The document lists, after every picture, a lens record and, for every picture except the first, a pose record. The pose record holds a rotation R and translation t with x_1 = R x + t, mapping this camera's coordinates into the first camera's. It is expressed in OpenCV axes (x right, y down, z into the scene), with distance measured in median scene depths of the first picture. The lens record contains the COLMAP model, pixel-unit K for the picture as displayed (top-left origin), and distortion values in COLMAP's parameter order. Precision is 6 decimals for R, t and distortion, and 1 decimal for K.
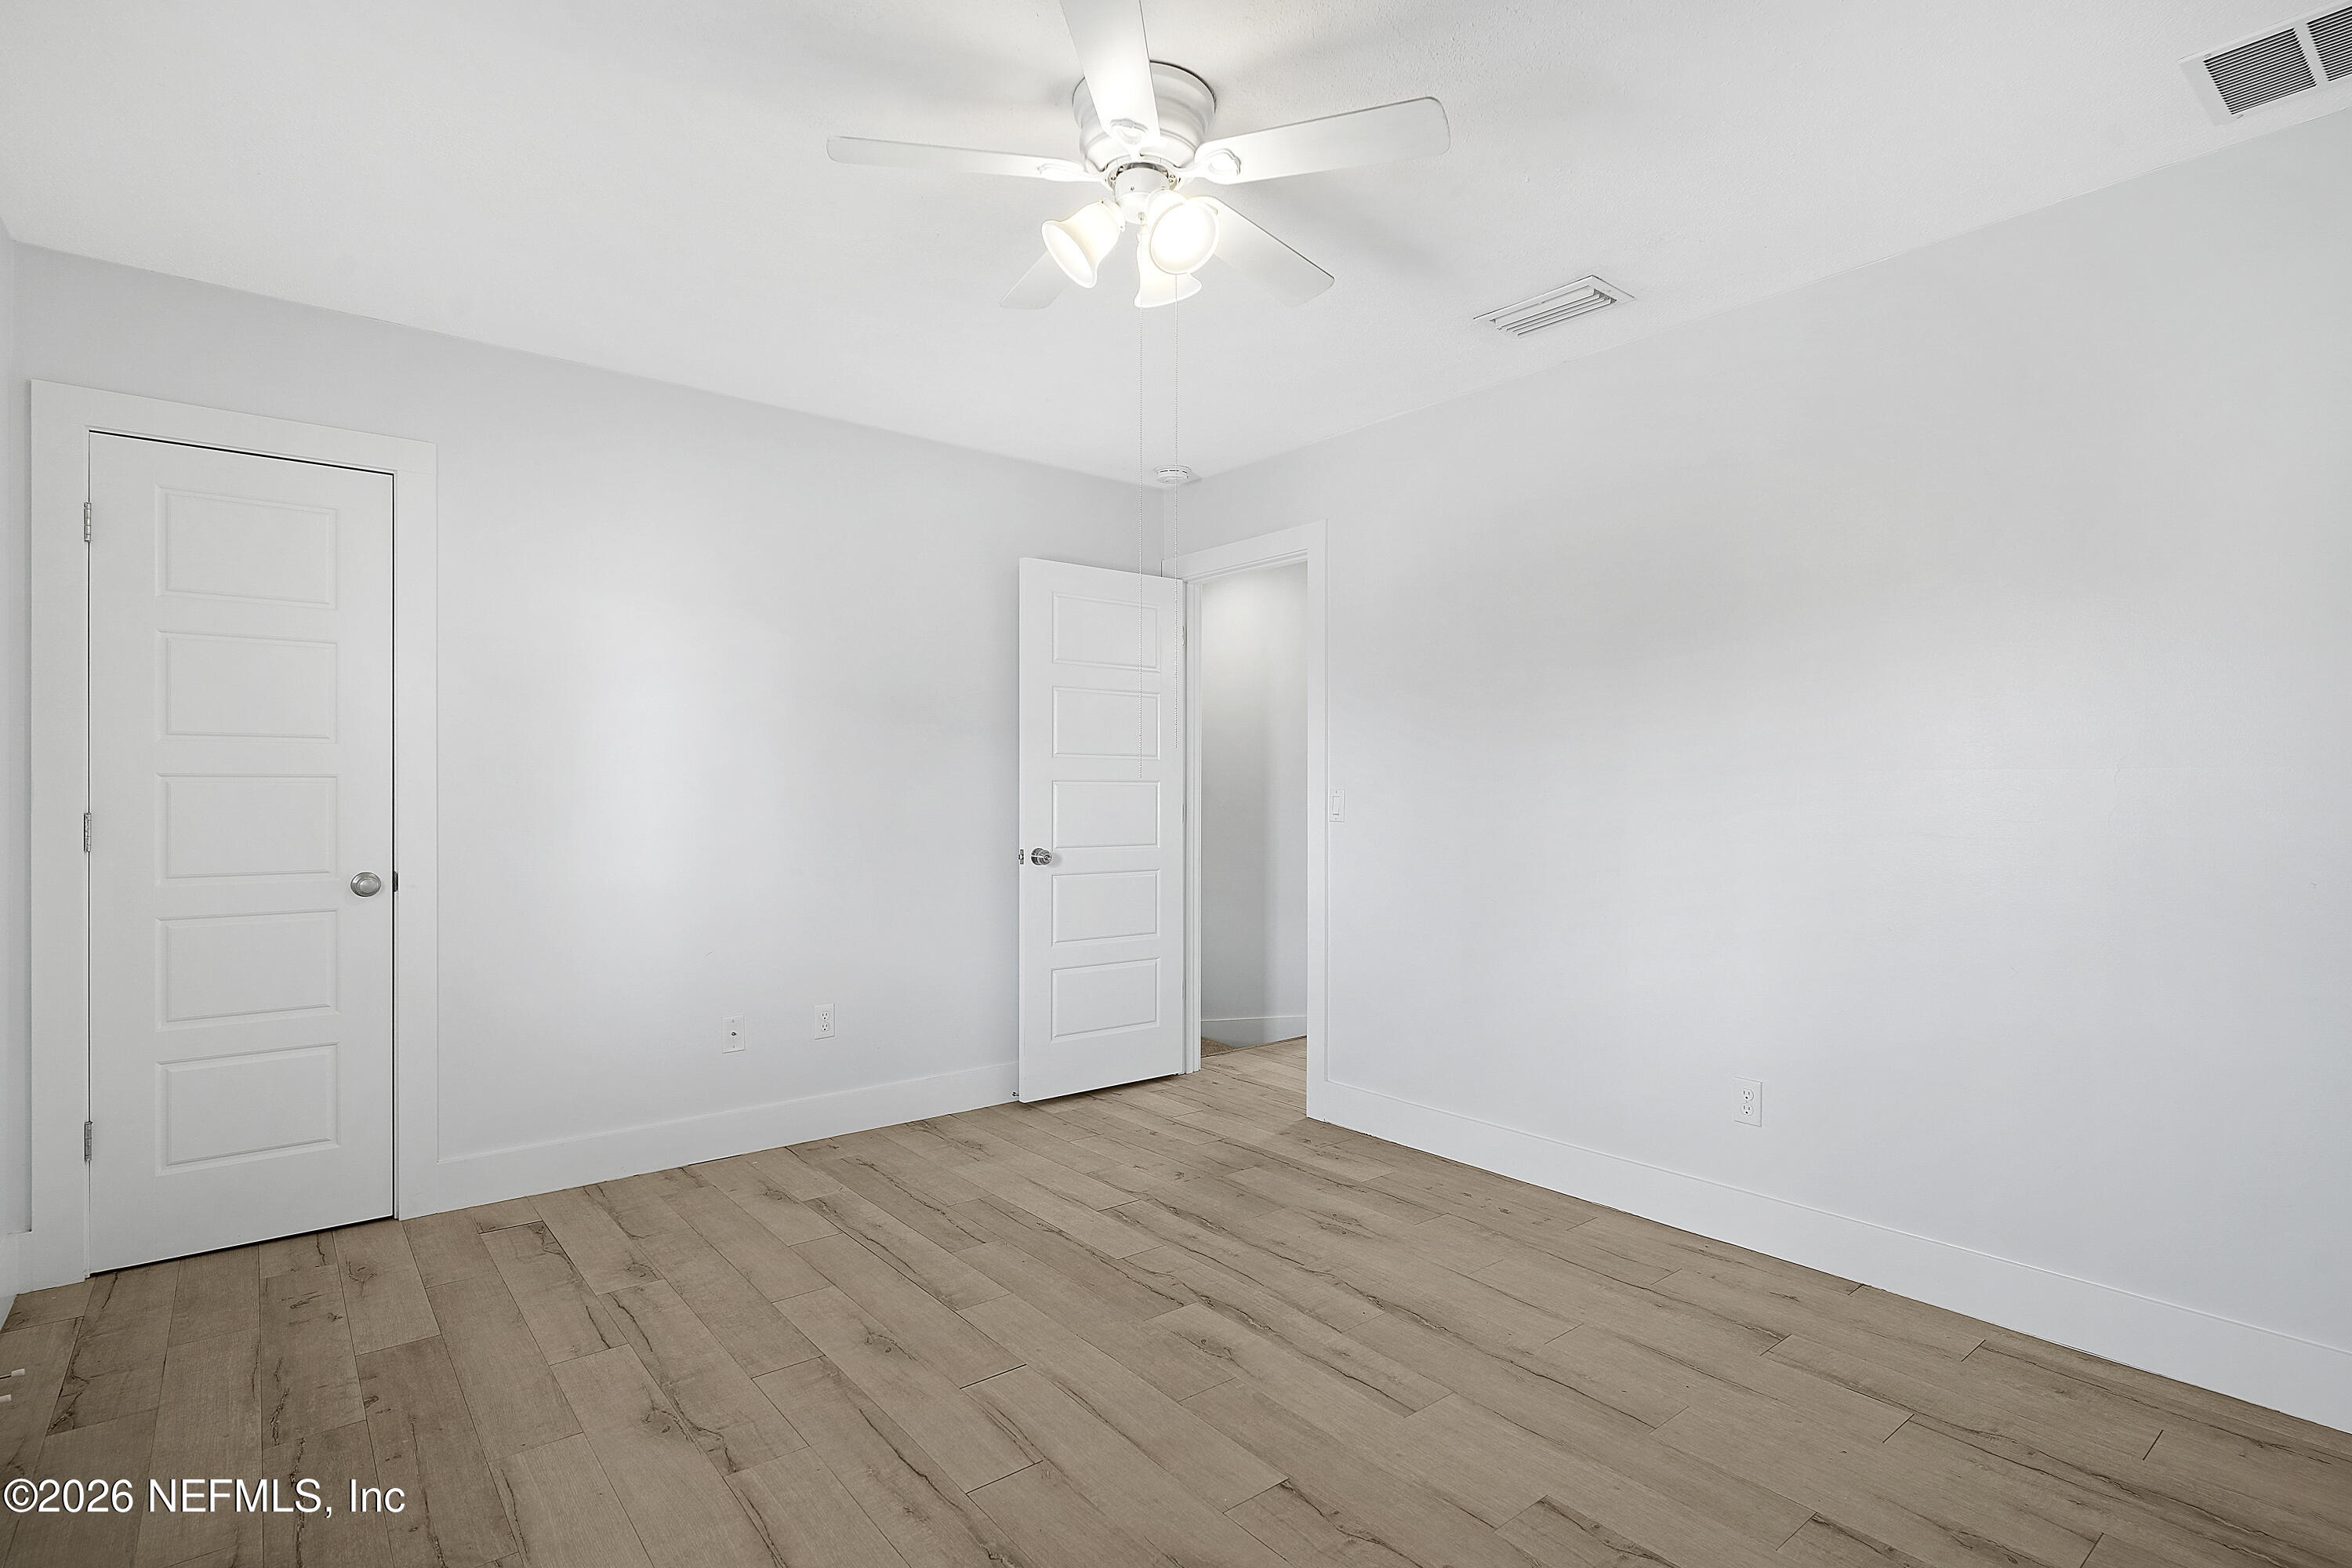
lens RADIAL K [[1134.6, 0, 1194.0], [0, 1134.6, 792.4], [0, 0, 1]] dist [-0.002886, 0.002437]
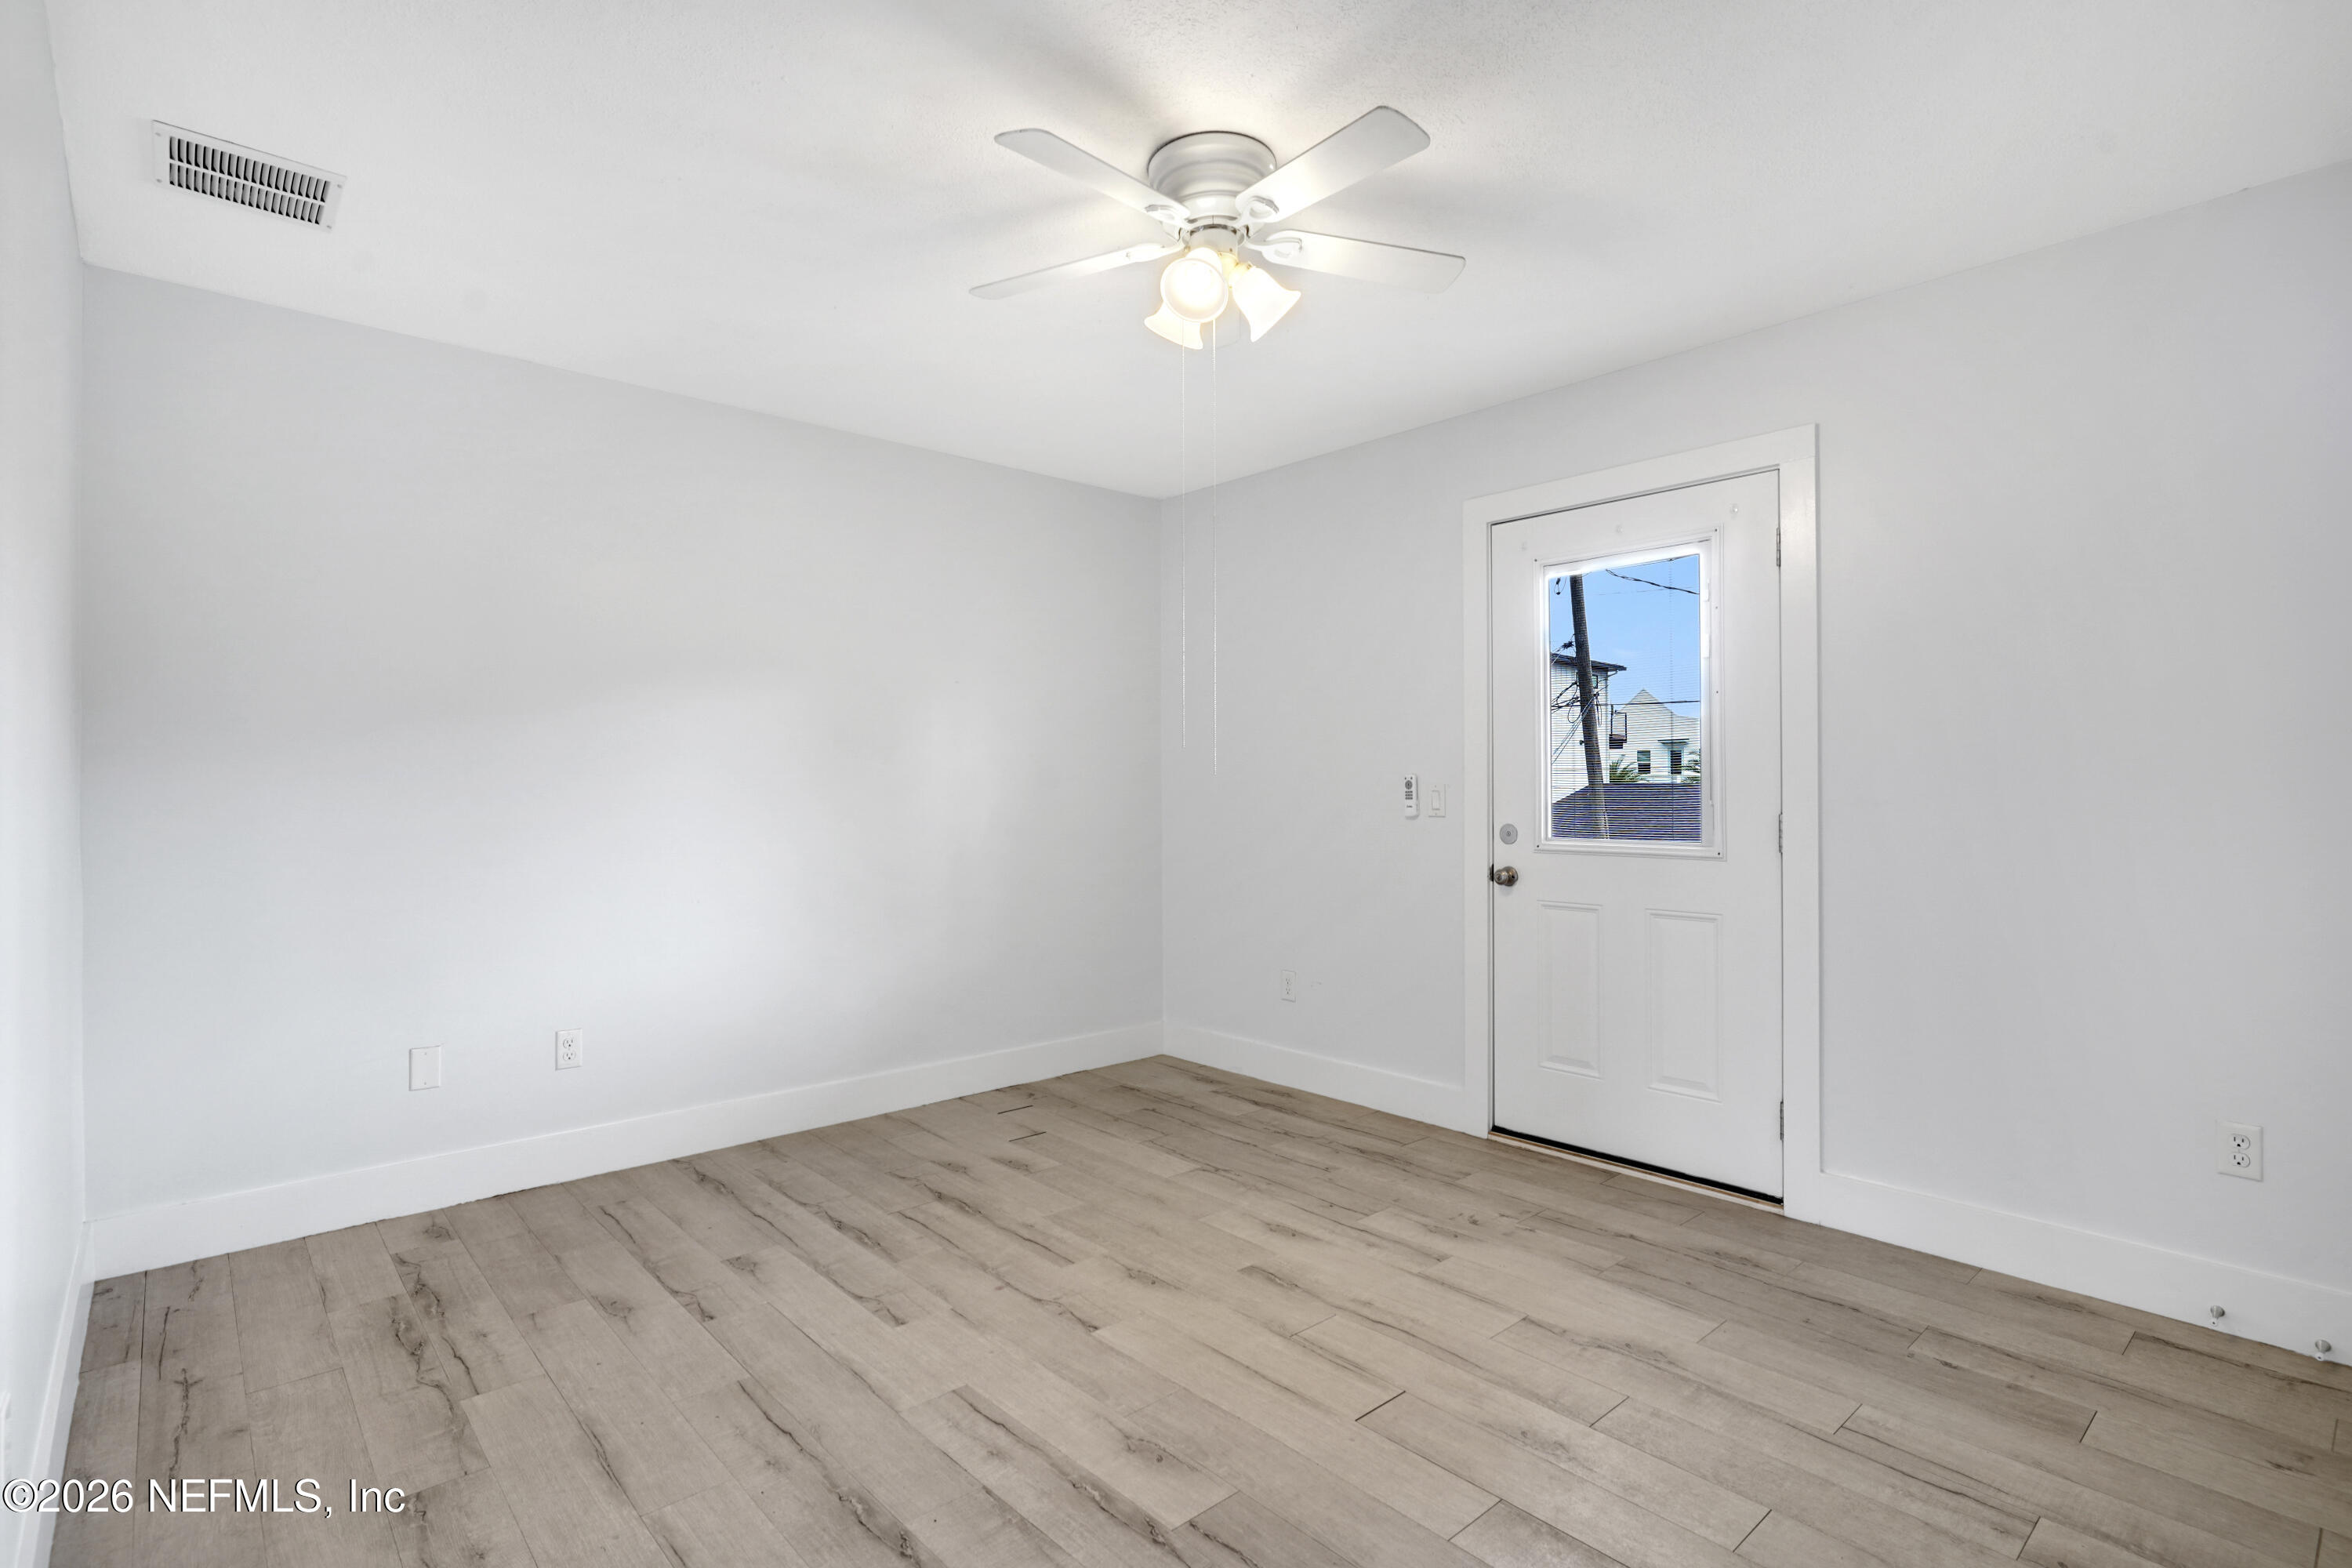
lens RADIAL K [[1134.6, 0, 1176.1], [0, 1134.6, 781.9], [0, 0, 1]] dist [-0.002886, 0.002437]
pose [[-0.999468, 0.000583, -0.032610, 0.025211], [0.000602, 1.000000, -0.000586, -0.005082], [0.032610, -0.000605, -0.999468, 1.988332]]
